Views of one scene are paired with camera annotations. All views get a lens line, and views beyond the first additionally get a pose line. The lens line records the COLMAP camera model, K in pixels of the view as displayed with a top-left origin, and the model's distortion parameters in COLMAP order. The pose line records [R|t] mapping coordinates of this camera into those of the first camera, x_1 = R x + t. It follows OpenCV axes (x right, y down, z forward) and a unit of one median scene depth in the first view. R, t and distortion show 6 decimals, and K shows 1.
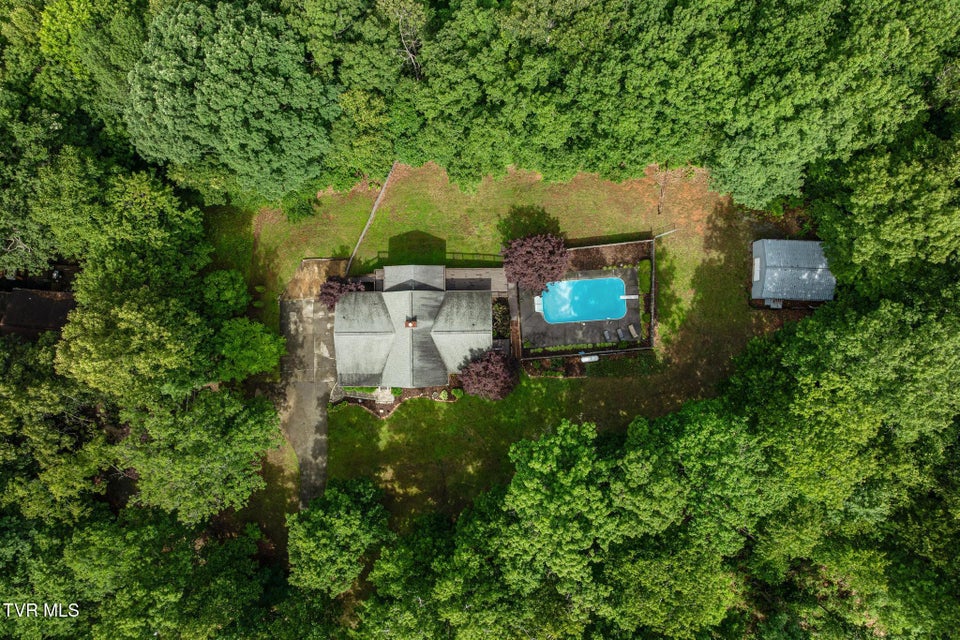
lens RADIAL K [[646.5, 0, 480.0], [0, 646.5, 320.0], [0, 0, 1]] dist [-0.045692, -0.003149]
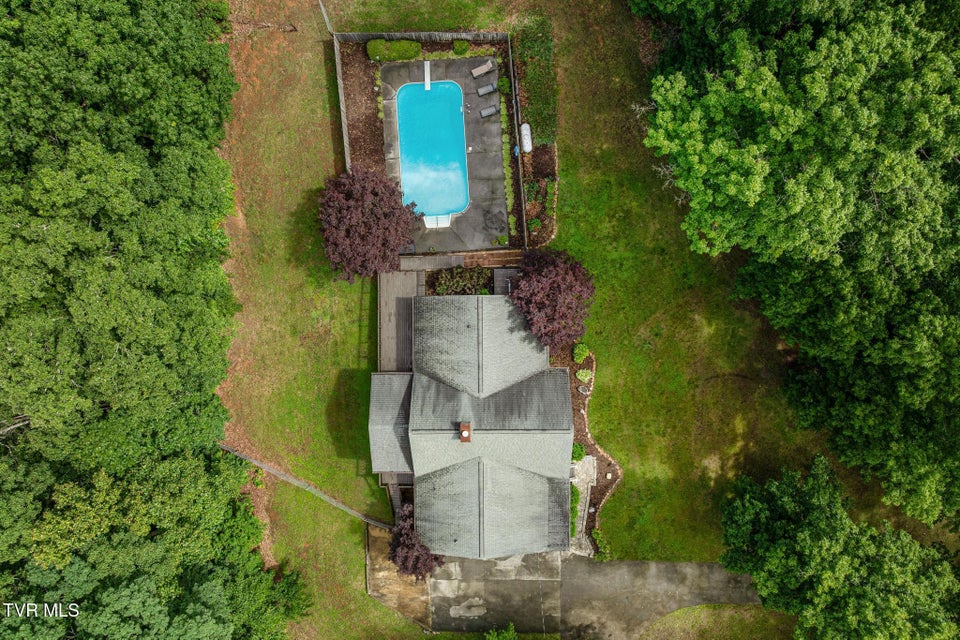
lens RADIAL K [[646.5, 0, 480.0], [0, 646.5, 320.0], [0, 0, 1]] dist [-0.045692, -0.003149]
pose [[0.006902, -0.999960, 0.005703, -0.007495], [0.999780, 0.006788, -0.019838, 0.029875], [0.019798, 0.005838, 0.999787, 0.397865]]
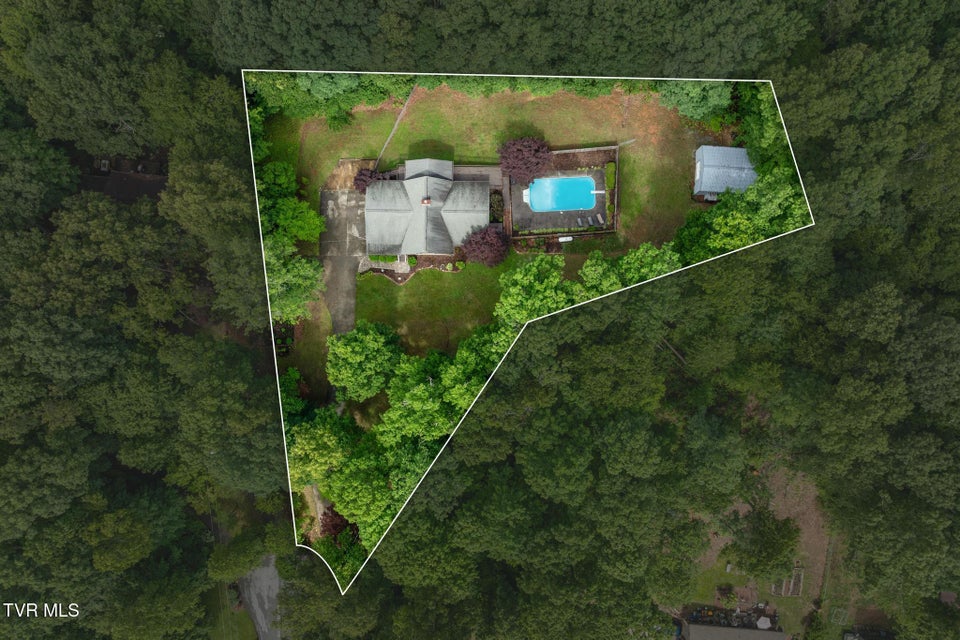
lens RADIAL K [[633.7, 0, 480.7], [0, 633.7, 325.4], [0, 0, 1]] dist [-0.051046, -0.003175]
pose [[0.999668, 0.025337, 0.004596, 0.002092], [-0.025338, 0.999679, 0.000278, 0.240315], [-0.004588, -0.000394, 0.999989, -0.247440]]
